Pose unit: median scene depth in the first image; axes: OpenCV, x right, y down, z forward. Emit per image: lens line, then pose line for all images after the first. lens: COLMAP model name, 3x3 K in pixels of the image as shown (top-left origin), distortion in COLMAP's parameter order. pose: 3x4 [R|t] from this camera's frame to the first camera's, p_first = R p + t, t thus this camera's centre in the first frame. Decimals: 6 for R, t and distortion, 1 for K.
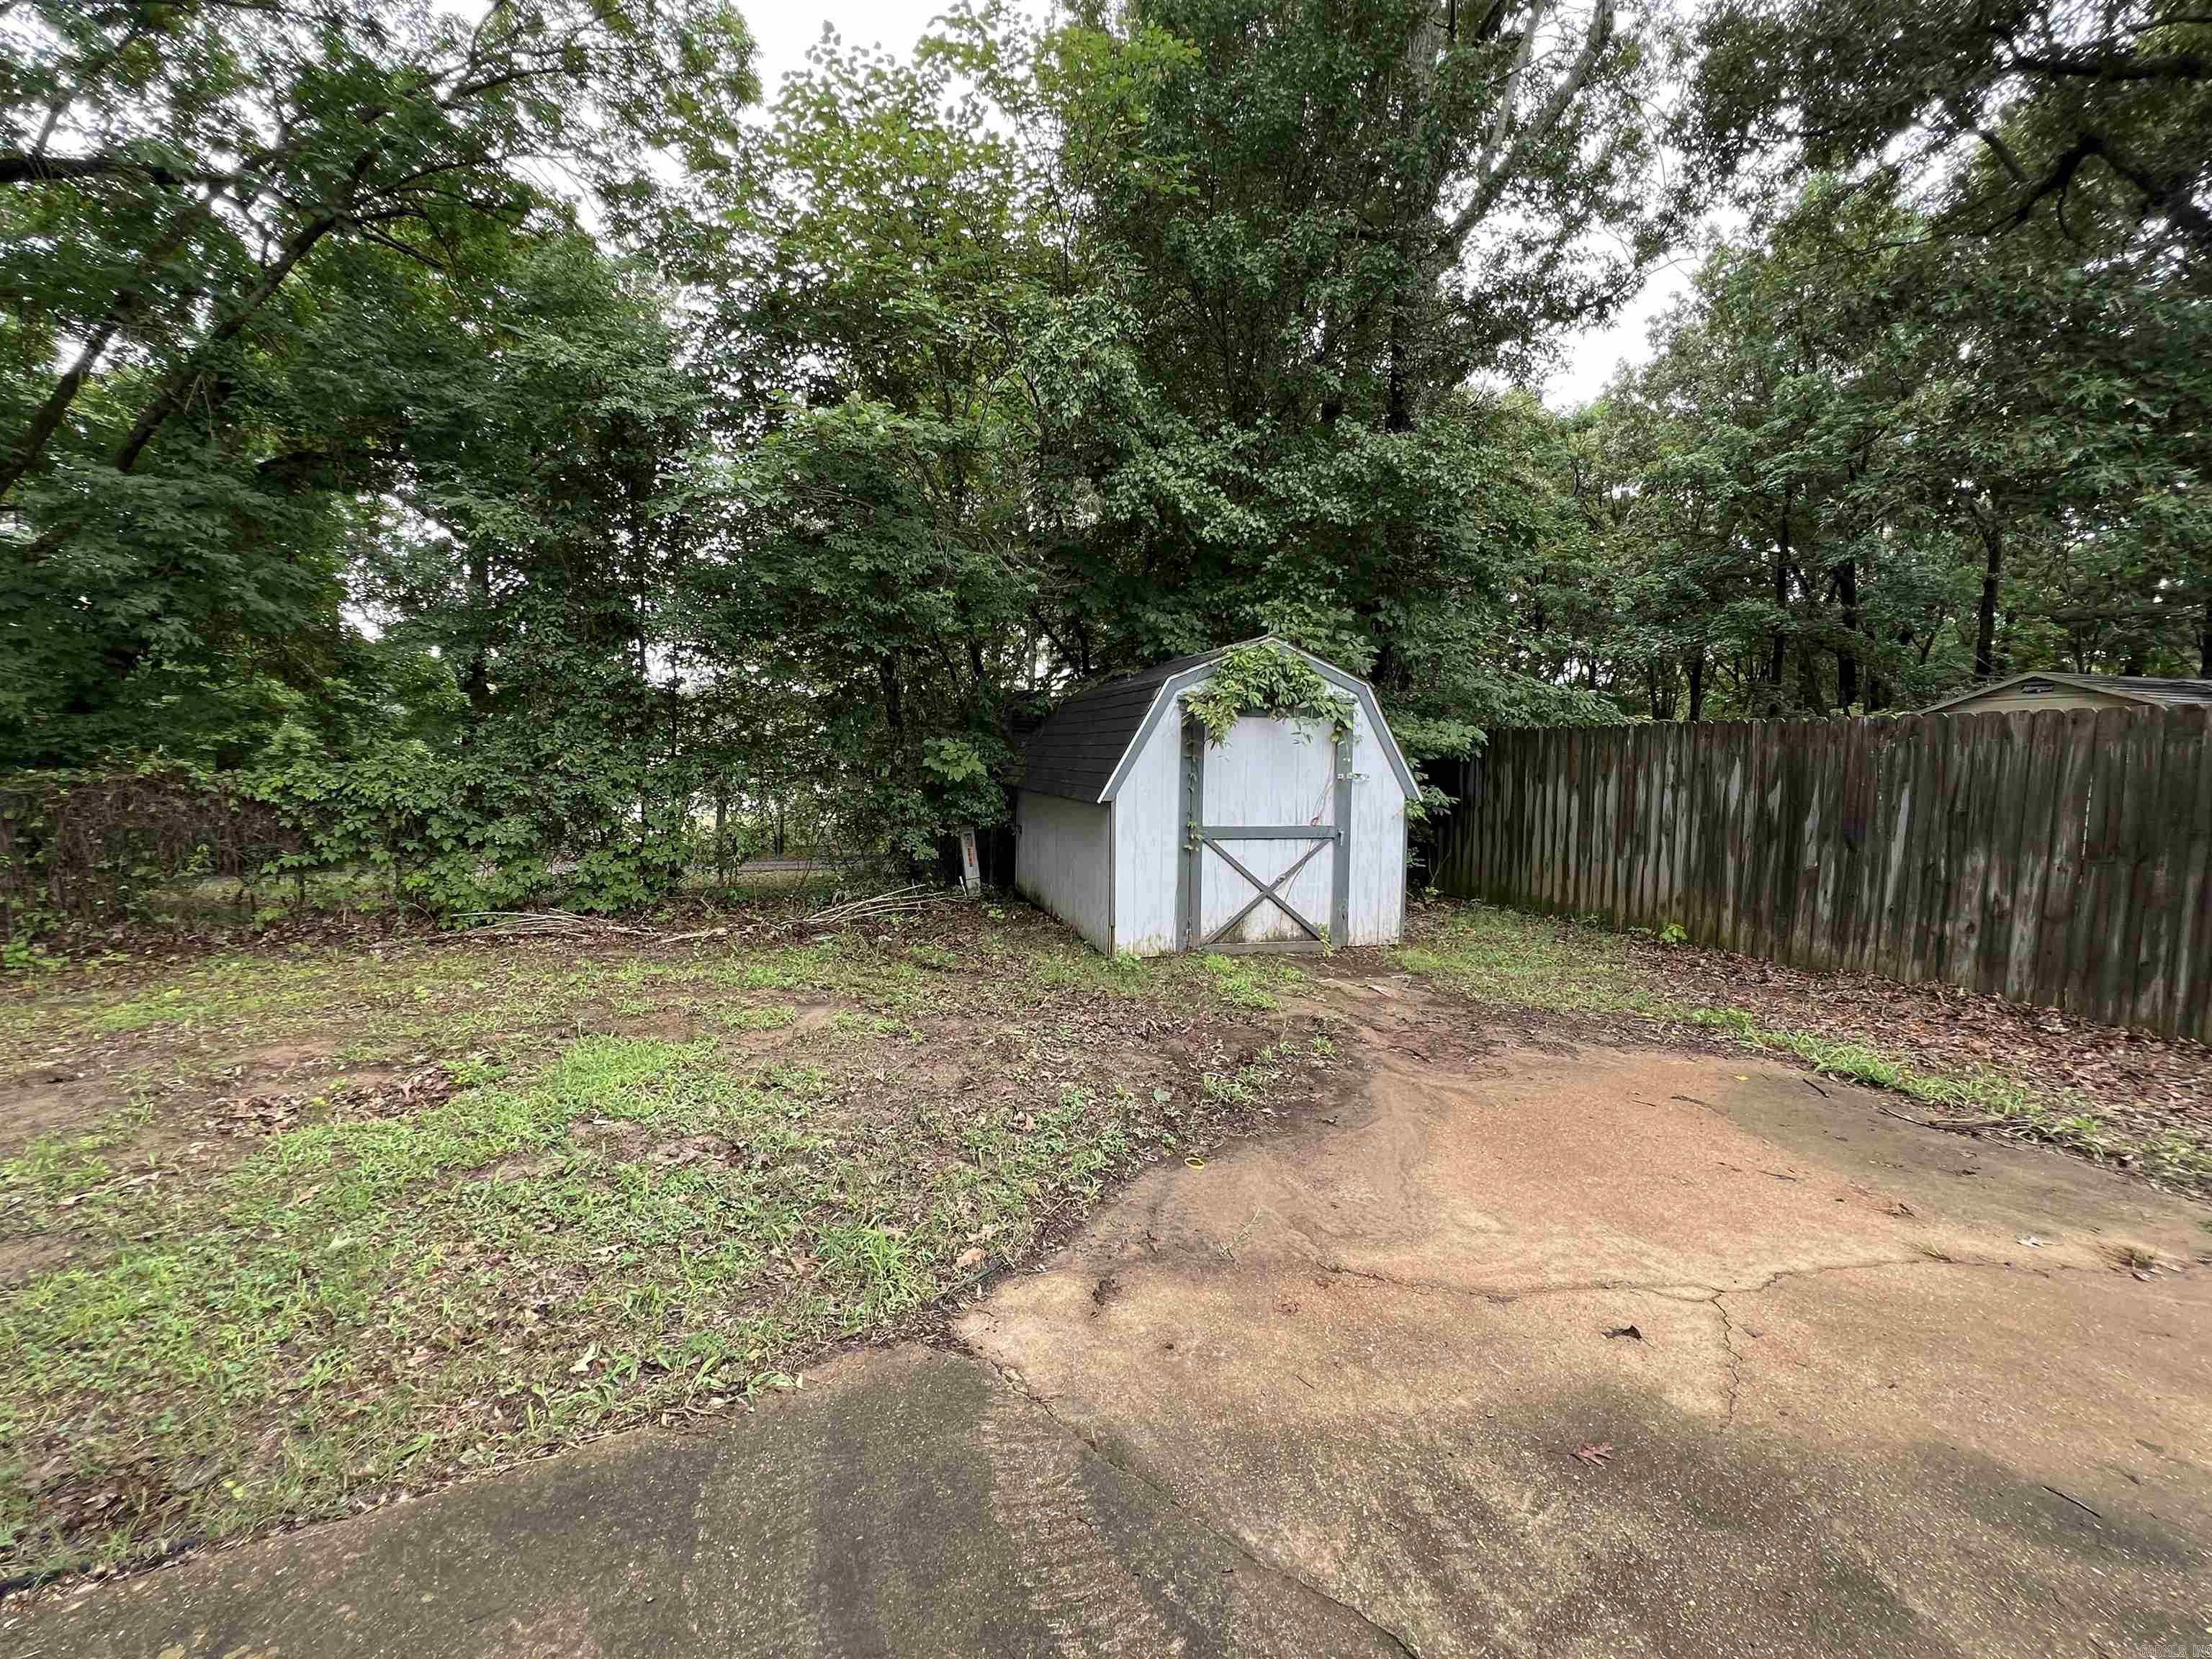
lens RADIAL K [[984.1, 0, 1106.2], [0, 984.1, 832.2], [0, 0, 1]] dist [-0.000974, -0.000424]
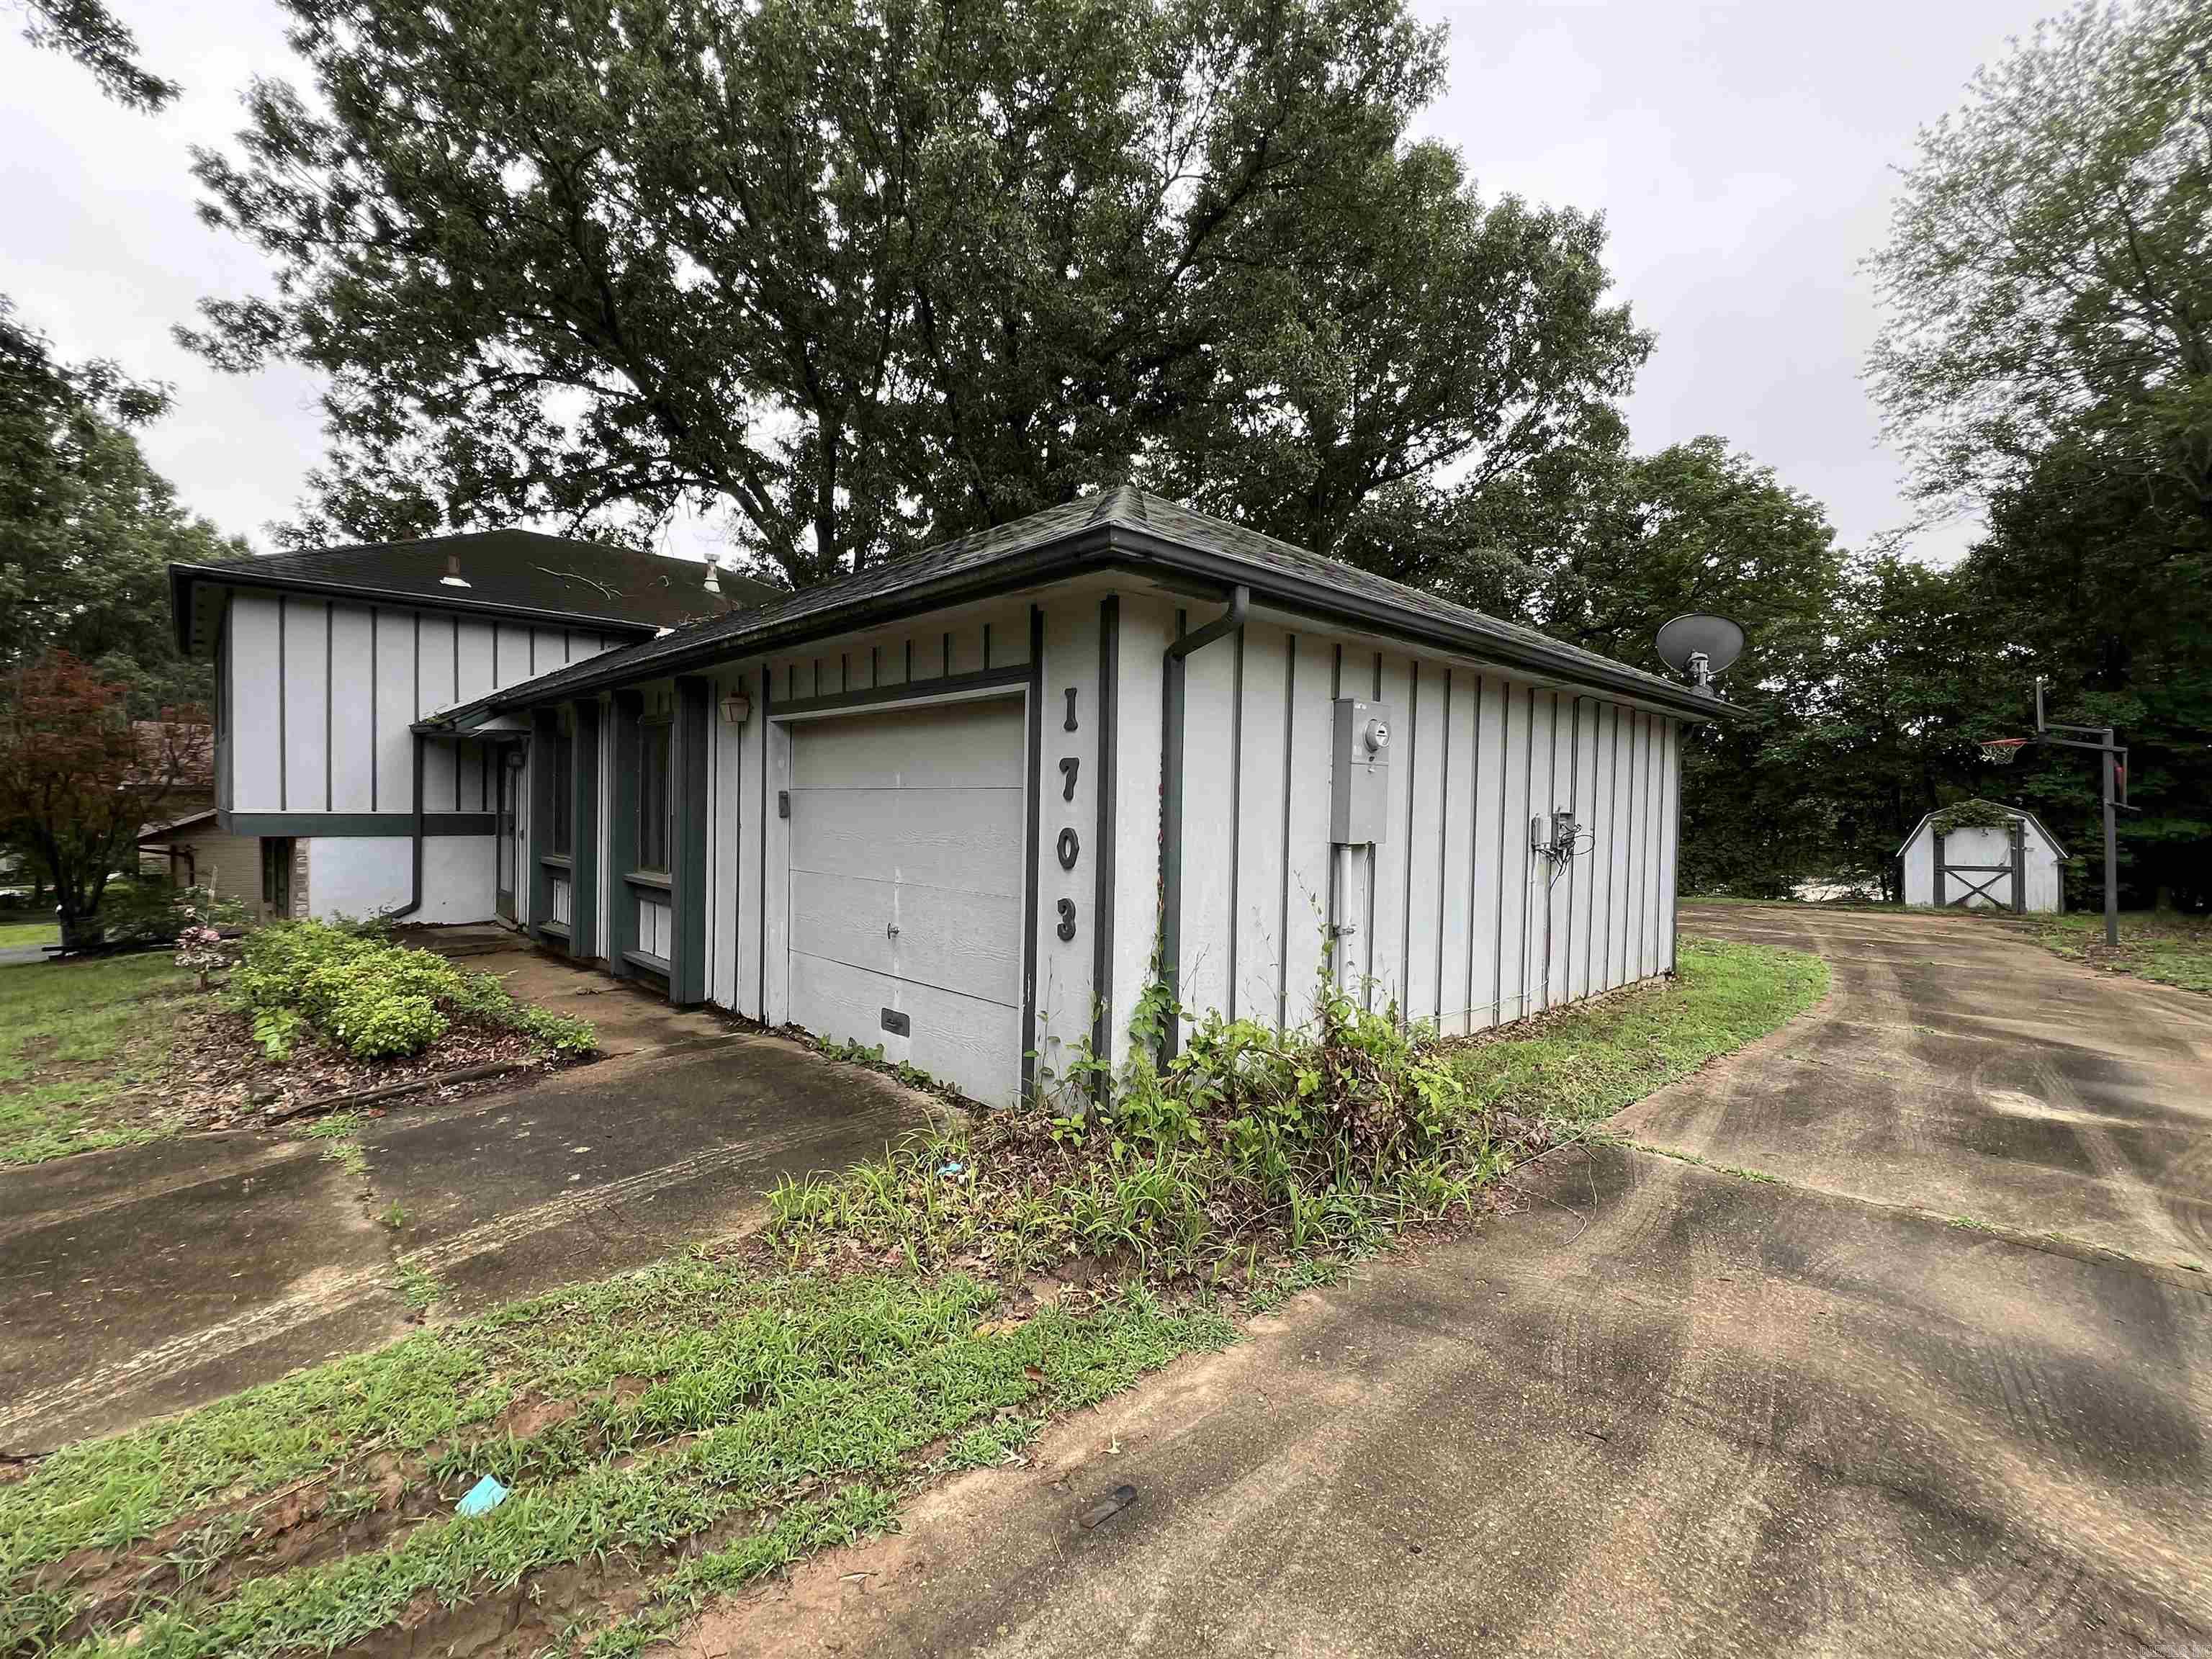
lens RADIAL K [[984.1, 0, 1090.2], [0, 984.1, 829.5], [0, 0, 1]] dist [-0.000974, -0.000424]
pose [[0.450878, -0.018006, -0.892404, 1.515839], [-0.070941, 0.995911, -0.055937, 0.224341], [0.889762, 0.088529, 0.447757, -2.487760]]
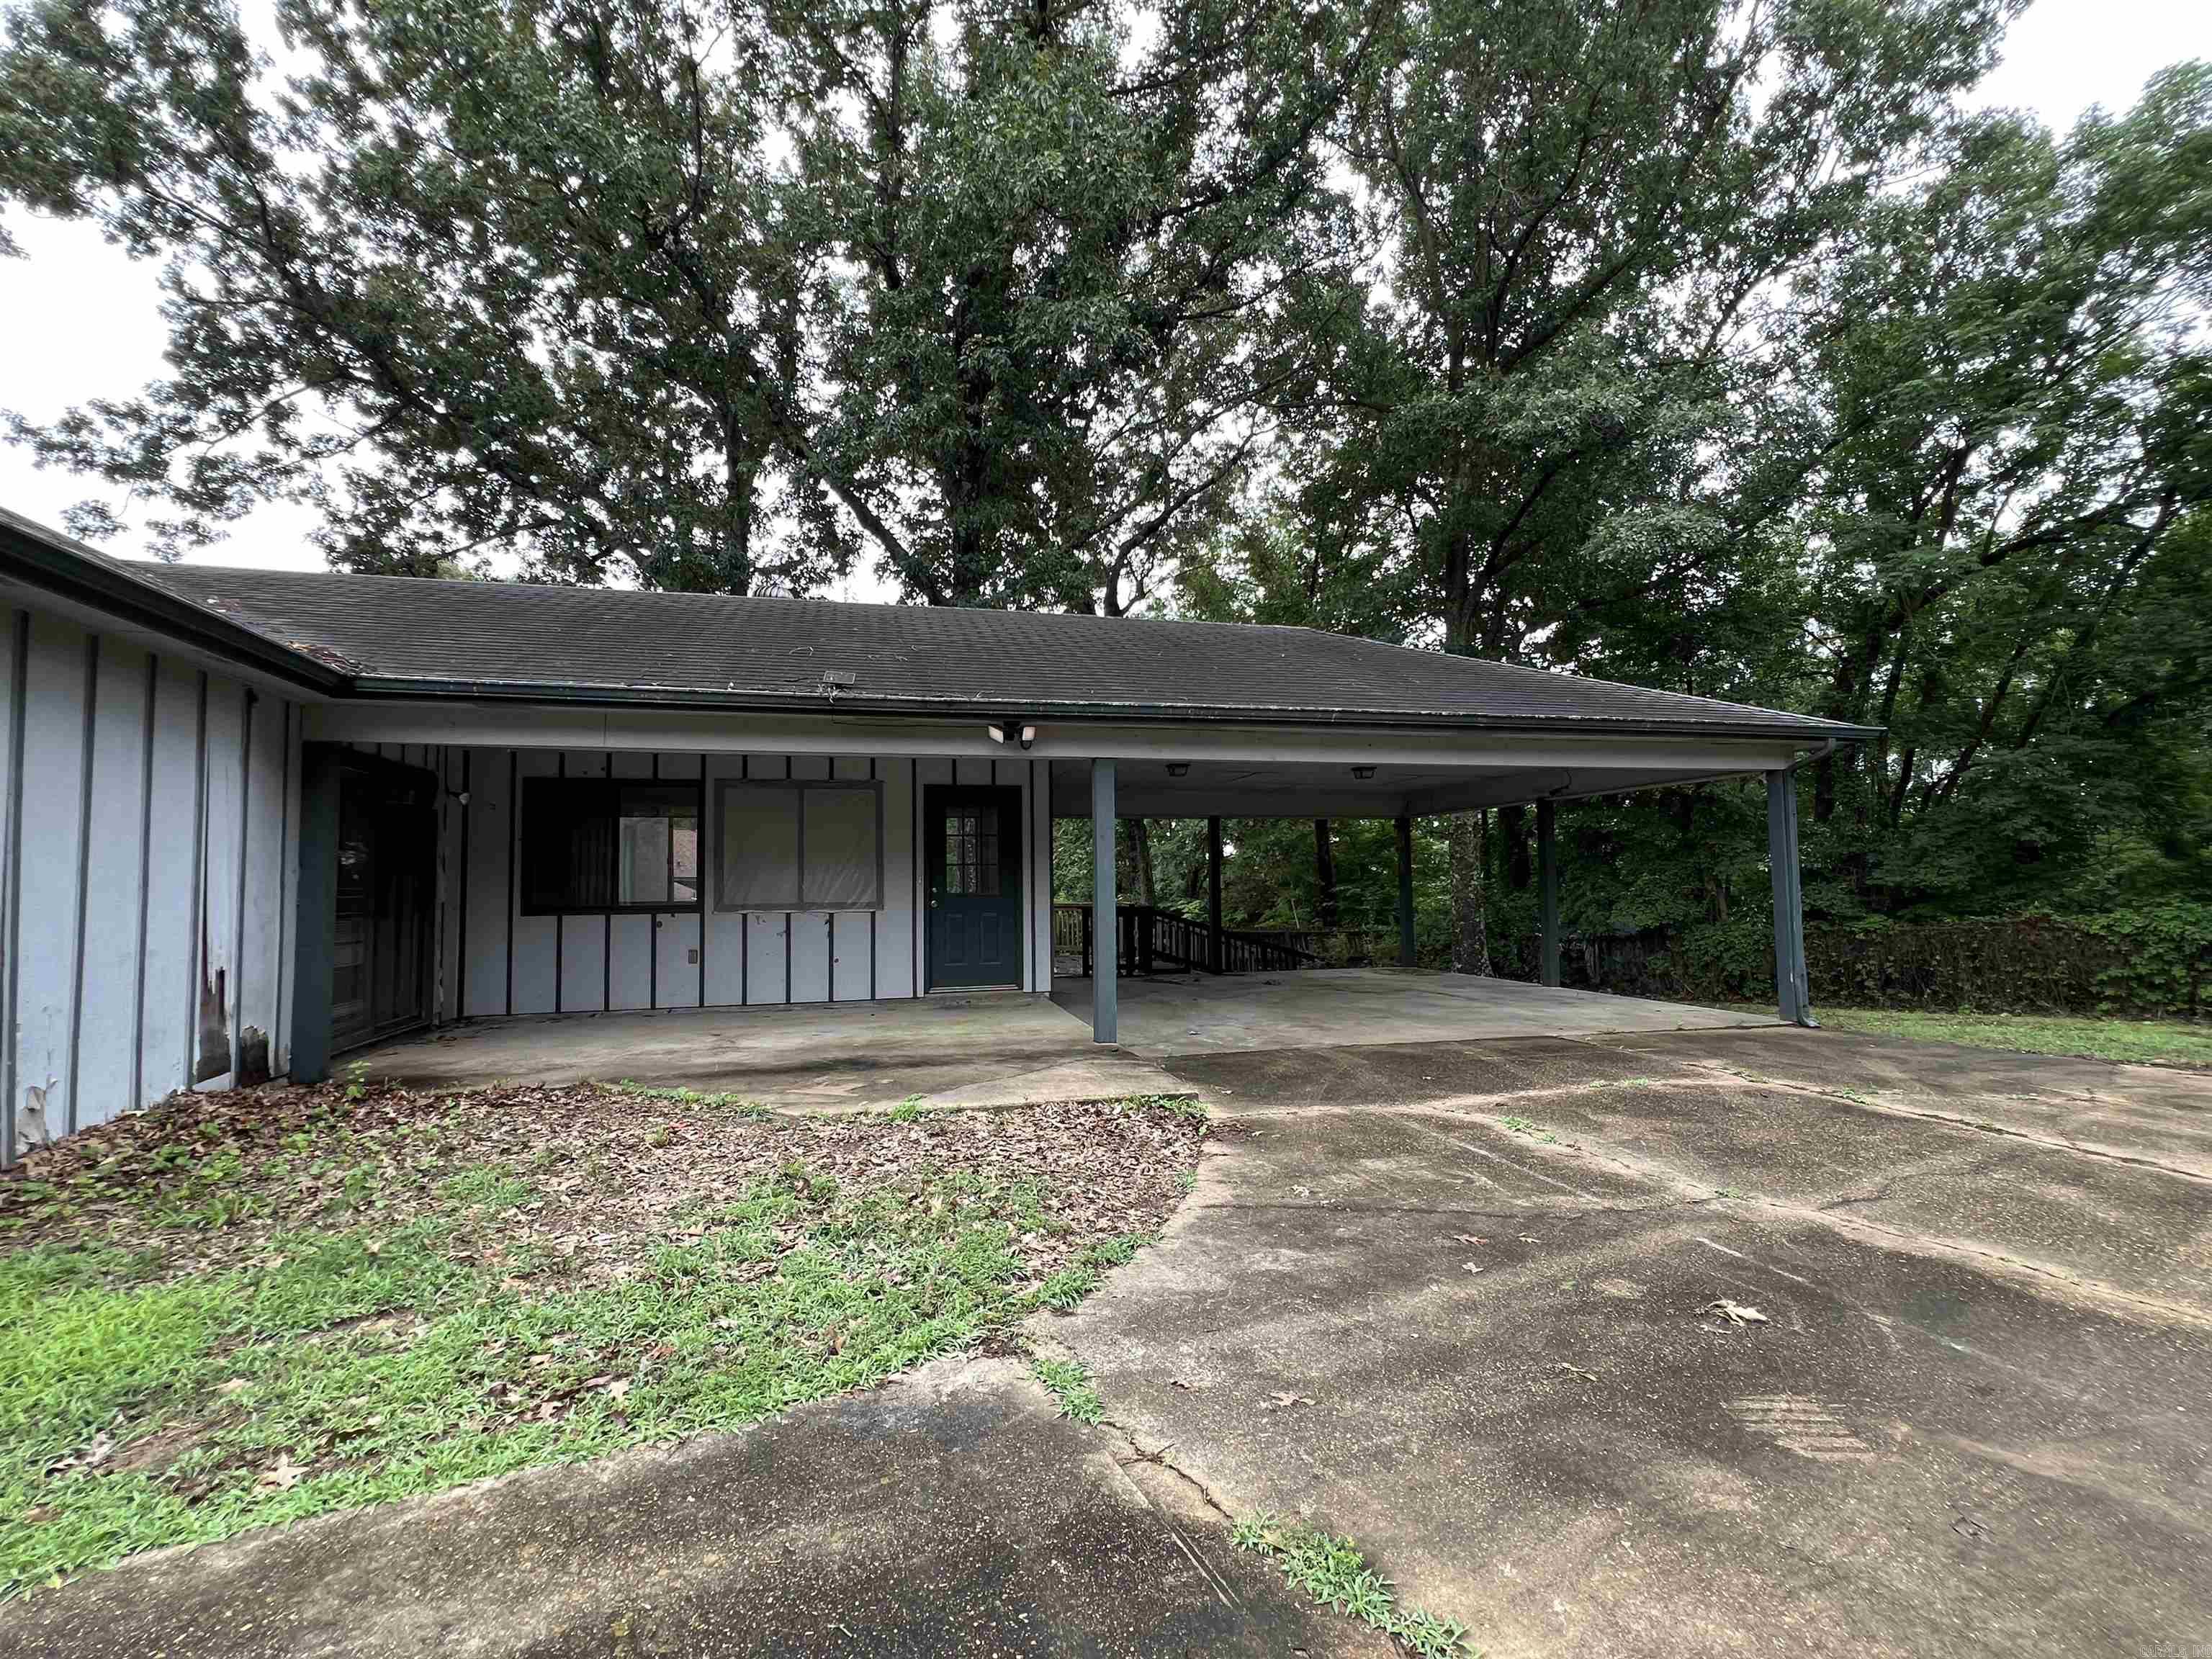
lens RADIAL K [[984.1, 0, 1098.6], [0, 984.1, 824.3], [0, 0, 1]] dist [-0.000974, -0.000424]
pose [[-0.033641, -0.106425, -0.993751, 0.996297], [-0.072291, 0.991969, -0.103787, 0.093435], [0.996816, 0.068348, -0.041065, -0.673667]]
